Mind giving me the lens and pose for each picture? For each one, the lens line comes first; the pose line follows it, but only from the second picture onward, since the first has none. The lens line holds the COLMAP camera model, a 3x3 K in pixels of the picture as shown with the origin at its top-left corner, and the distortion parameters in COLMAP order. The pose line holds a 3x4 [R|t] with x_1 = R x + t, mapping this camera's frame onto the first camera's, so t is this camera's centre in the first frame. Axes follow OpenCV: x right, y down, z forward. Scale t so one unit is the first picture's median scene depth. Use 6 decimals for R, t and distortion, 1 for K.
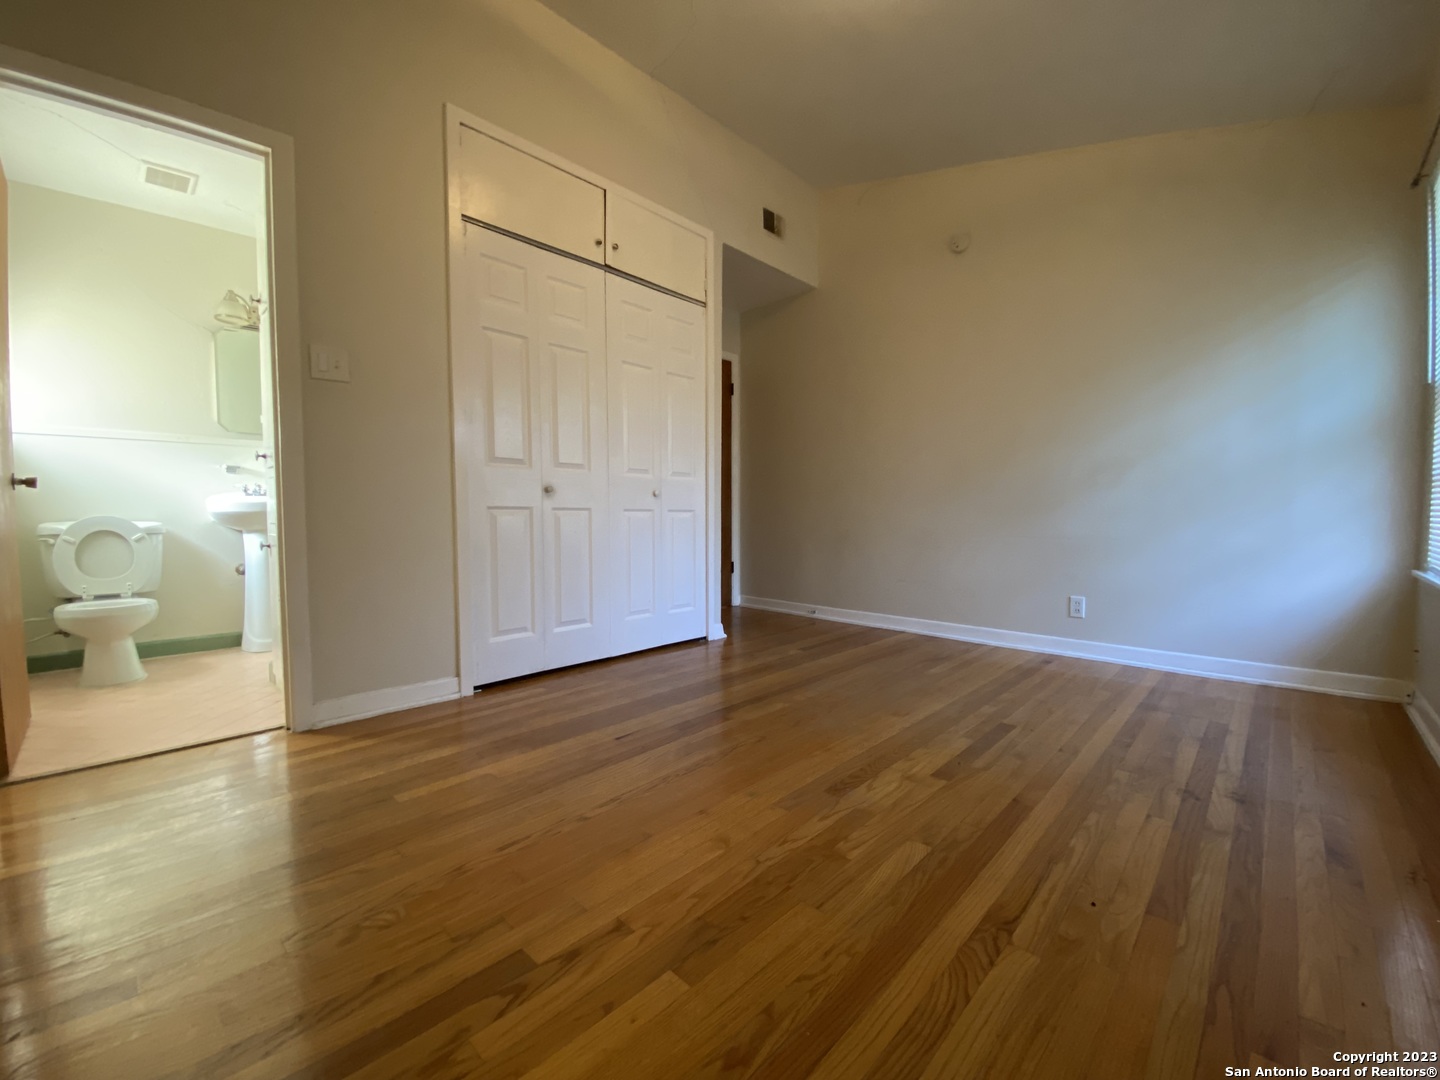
lens RADIAL K [[579.4, 0, 717.3], [0, 579.4, 543.1], [0, 0, 1]] dist [0.029944, -0.025070]
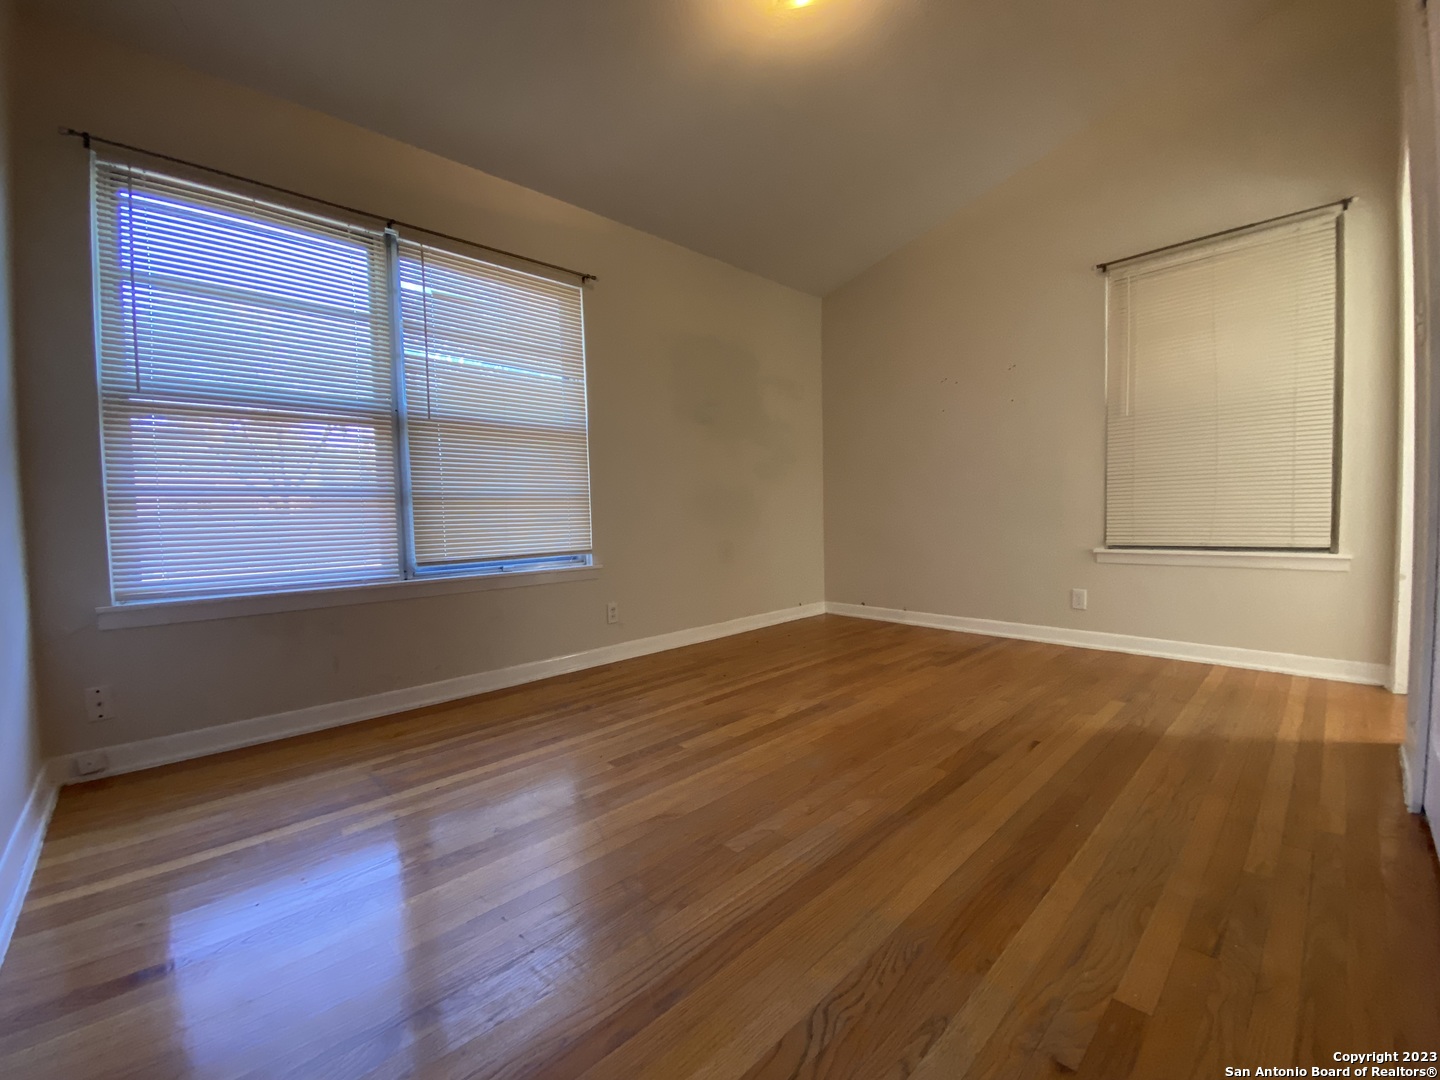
lens RADIAL K [[581.9, 0, 715.2], [0, 581.9, 543.5], [0, 0, 1]] dist [0.016941, -0.019228]
pose [[-0.998637, 0.019197, 0.048540, 0.394243], [0.024076, 0.994490, 0.102027, -0.141849], [-0.046314, 0.103057, -0.993597, 2.435941]]
